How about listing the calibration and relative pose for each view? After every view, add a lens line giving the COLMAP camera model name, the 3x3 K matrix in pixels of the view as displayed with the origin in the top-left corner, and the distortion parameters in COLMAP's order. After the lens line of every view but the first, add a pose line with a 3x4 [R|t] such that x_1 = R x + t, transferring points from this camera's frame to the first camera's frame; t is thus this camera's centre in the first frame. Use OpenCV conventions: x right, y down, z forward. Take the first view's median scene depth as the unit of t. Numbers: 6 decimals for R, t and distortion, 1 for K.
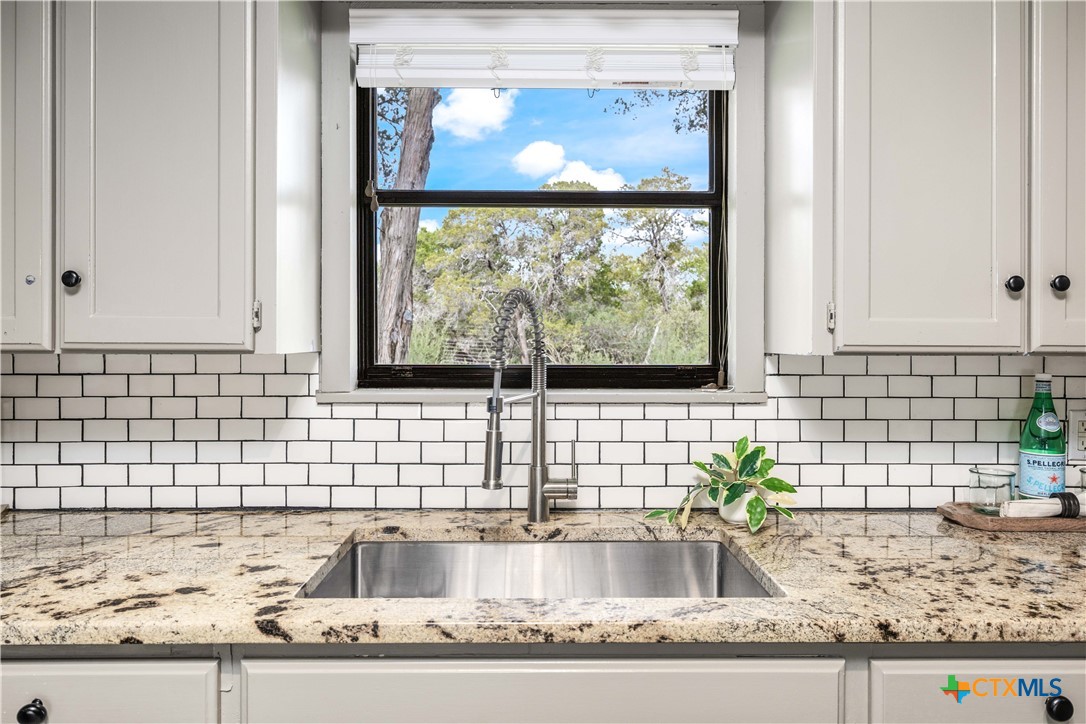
lens RADIAL K [[739.7, 0, 544.5], [0, 739.7, 339.1], [0, 0, 1]] dist [0.001826, 0.000446]
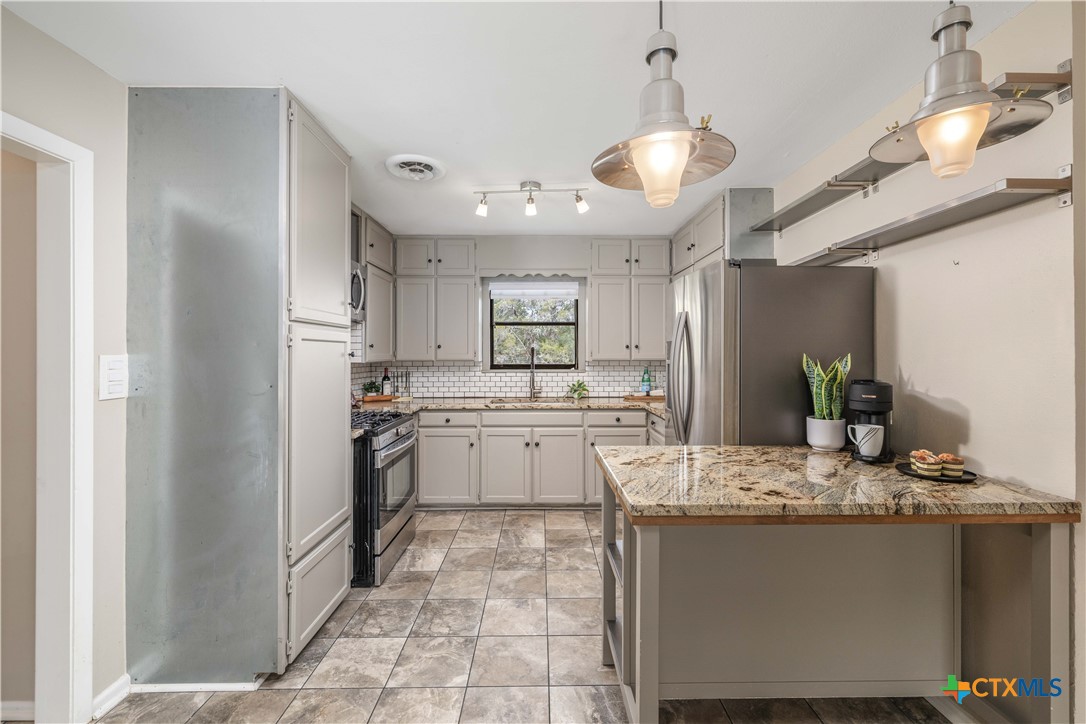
lens RADIAL K [[459.4, 0, 543.7], [0, 459.4, 355.3], [0, 0, 1]] dist [-0.000789, -0.000111]
pose [[0.999946, -0.003458, -0.009809, 0.083679], [0.003464, 0.999994, 0.000578, -0.016164], [0.009807, -0.000612, 0.999952, -1.730193]]
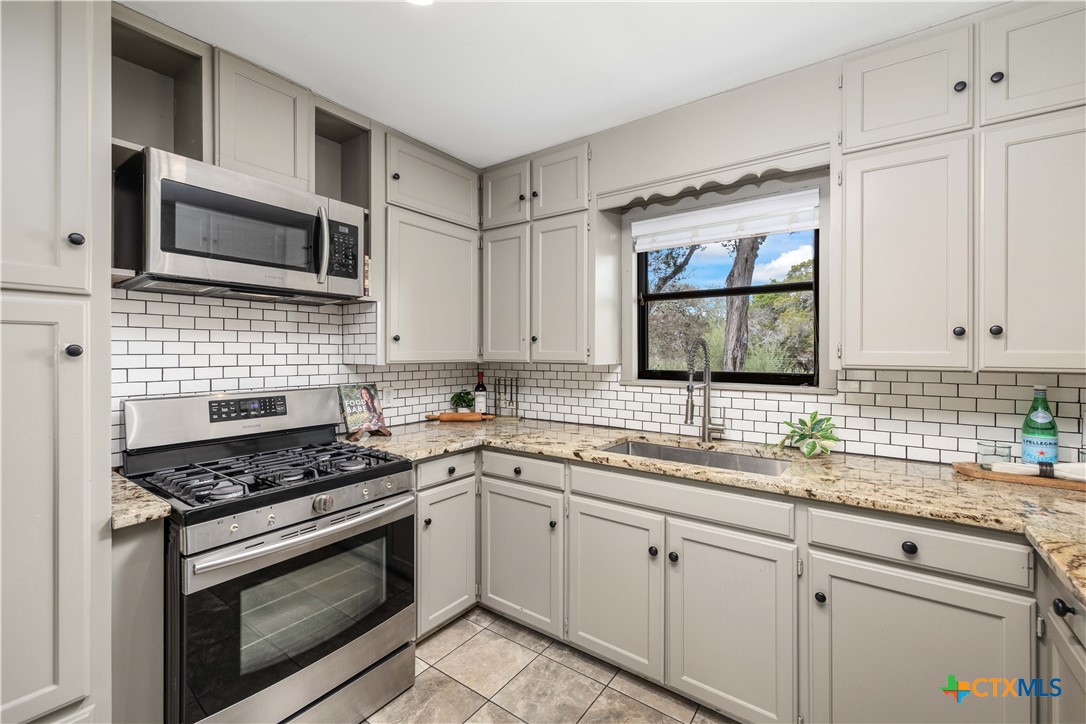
lens RADIAL K [[454.7, 0, 544.8], [0, 454.7, 352.5], [0, 0, 1]] dist [-0.000301, 0.000079]
pose [[0.801773, -0.000610, -0.597629, 0.404572], [-0.000920, 0.999997, -0.002256, -0.017599], [0.597628, 0.002359, 0.801770, -0.368464]]
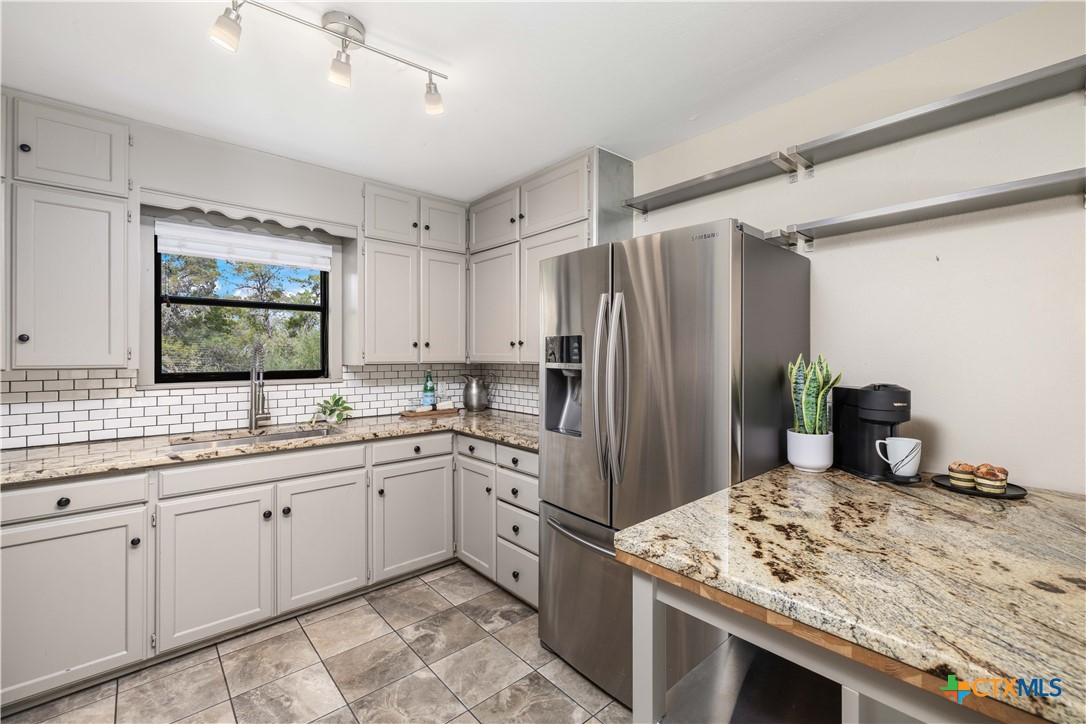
lens RADIAL K [[459.4, 0, 543.7], [0, 459.4, 355.3], [0, 0, 1]] dist [-0.000789, -0.000111]
pose [[0.760619, -0.004565, 0.649182, -0.276966], [0.004721, 0.999988, 0.001500, -0.018181], [-0.649181, 0.001924, 0.760631, -0.903336]]
